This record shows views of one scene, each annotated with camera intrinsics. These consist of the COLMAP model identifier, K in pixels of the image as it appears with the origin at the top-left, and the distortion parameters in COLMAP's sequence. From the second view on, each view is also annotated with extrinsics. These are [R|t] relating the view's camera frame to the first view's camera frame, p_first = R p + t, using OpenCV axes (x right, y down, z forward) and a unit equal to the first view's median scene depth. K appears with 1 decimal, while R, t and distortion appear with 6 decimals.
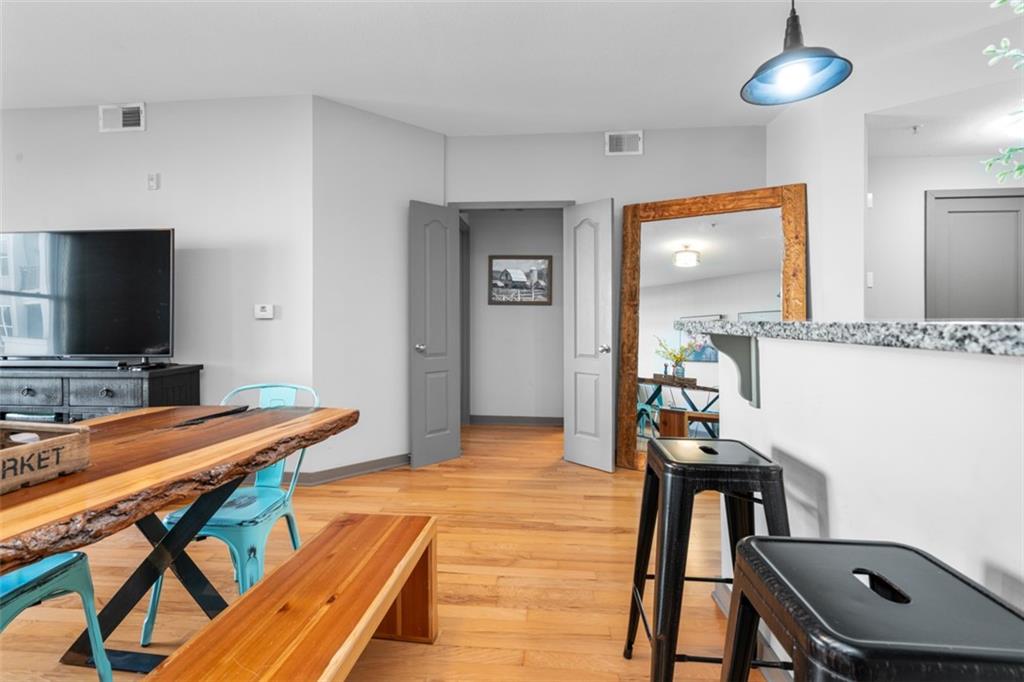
lens RADIAL K [[477.3, 0, 511.0], [0, 477.3, 315.9], [0, 0, 1]] dist [-0.004285, 0.005550]
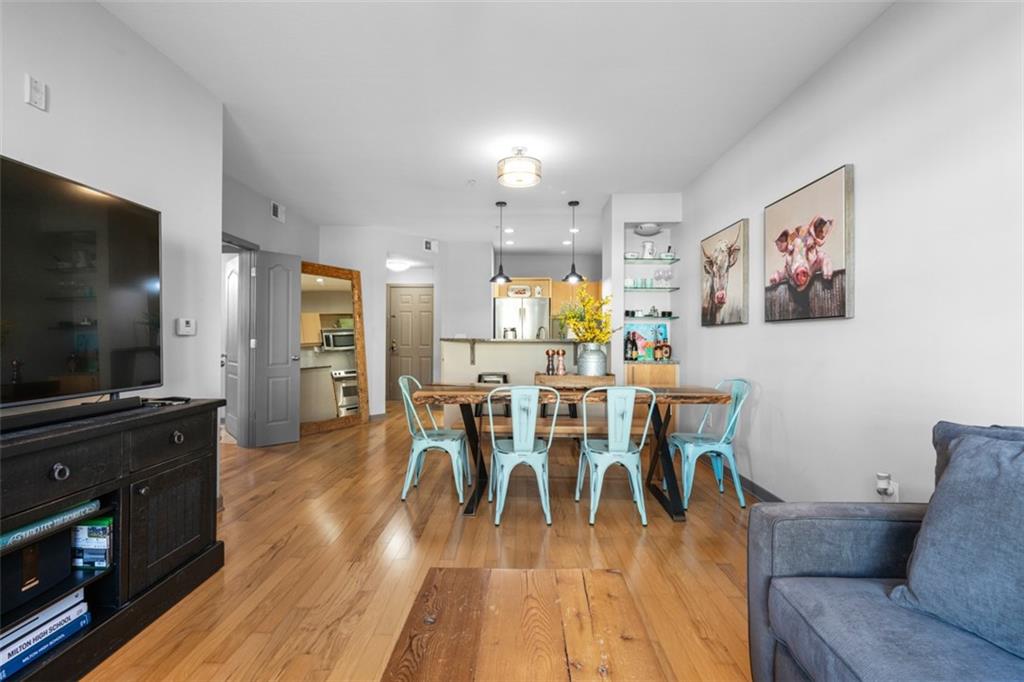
lens RADIAL K [[461.4, 0, 509.5], [0, 461.4, 342.2], [0, 0, 1]] dist [-0.003456, -0.000325]
pose [[-0.063453, -0.005145, 0.997972, -1.324972], [-0.007143, 0.999963, 0.004701, 0.009519], [-0.997959, -0.006831, -0.063487, 0.464726]]
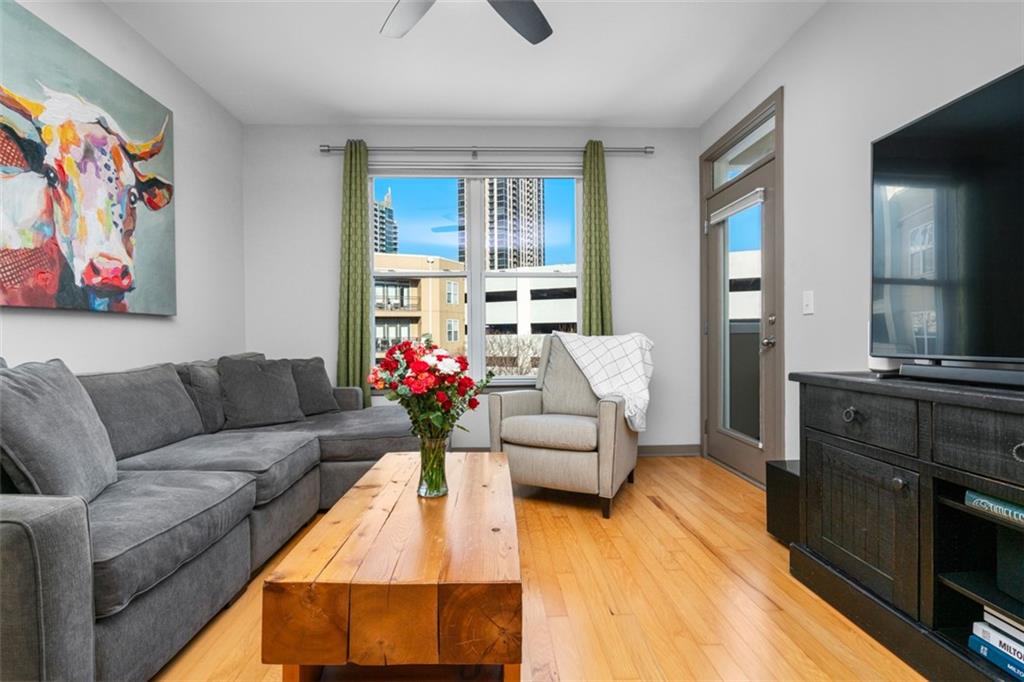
lens RADIAL K [[455.0, 0, 495.2], [0, 455.0, 340.2], [0, 0, 1]] dist [-0.002495, -0.000337]
pose [[0.104359, 0.008828, -0.994501, -0.594496], [0.007709, 0.999923, 0.009685, 0.053396], [0.994510, -0.008677, 0.104283, 0.460566]]
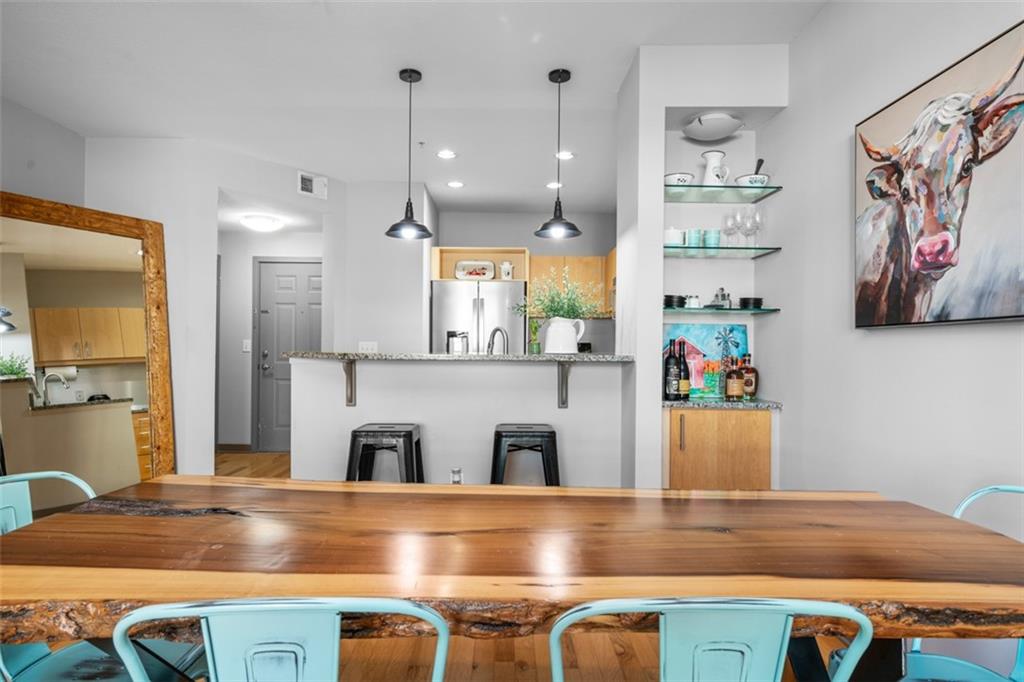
lens RADIAL K [[578.6, 0, 504.9], [0, 578.6, 346.8], [0, 0, 1]] dist [0.003270, 0.000841]
pose [[-0.081918, 0.002290, 0.996636, -0.722270], [-0.012790, 0.999913, -0.003349, -0.003788], [-0.996557, -0.013022, -0.081882, 0.314275]]
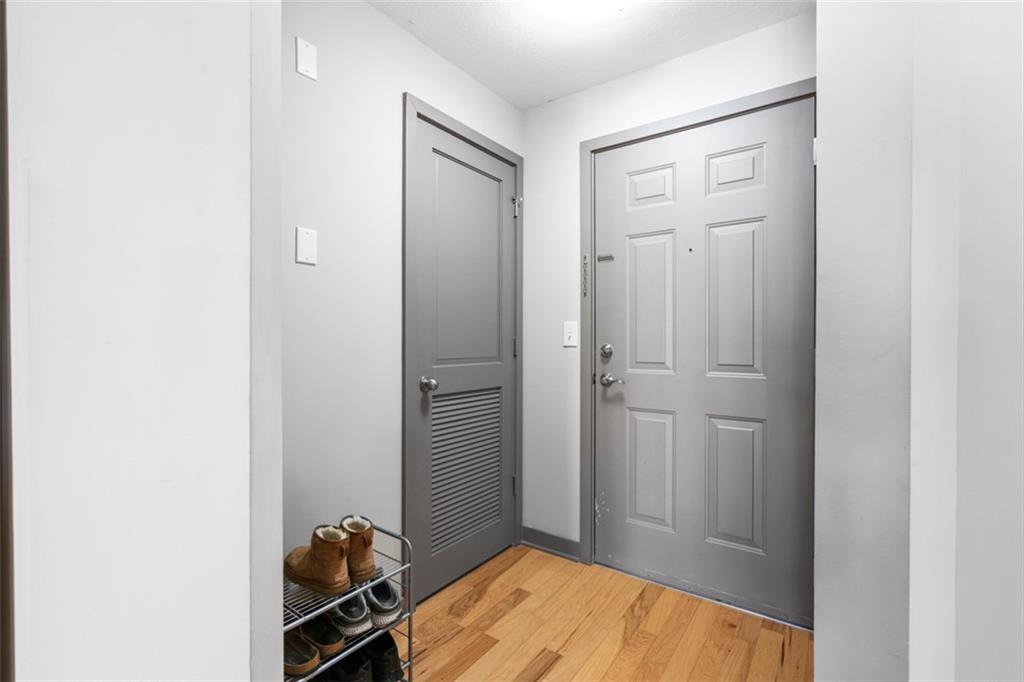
lens RADIAL K [[461.4, 0, 509.5], [0, 461.4, 342.2], [0, 0, 1]] dist [-0.003456, -0.000325]
pose [[0.516811, -0.006477, 0.856075, 0.543757], [-0.001914, 0.999960, 0.008721, 0.003857], [-0.856098, -0.006146, 0.516778, 0.702308]]
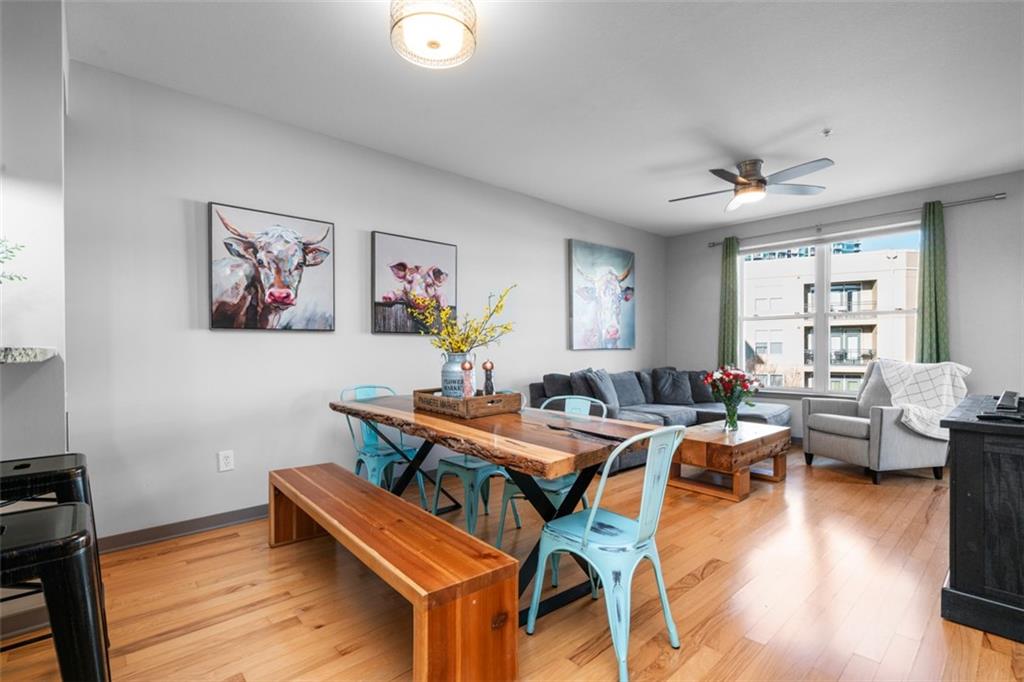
lens RADIAL K [[461.4, 0, 509.5], [0, 461.4, 342.2], [0, 0, 1]] dist [-0.003456, -0.000325]
pose [[-0.689051, -0.004347, -0.724700, 0.149531], [0.004366, 0.999939, -0.010149, 0.003743], [0.724700, -0.010158, -0.688990, 0.846203]]
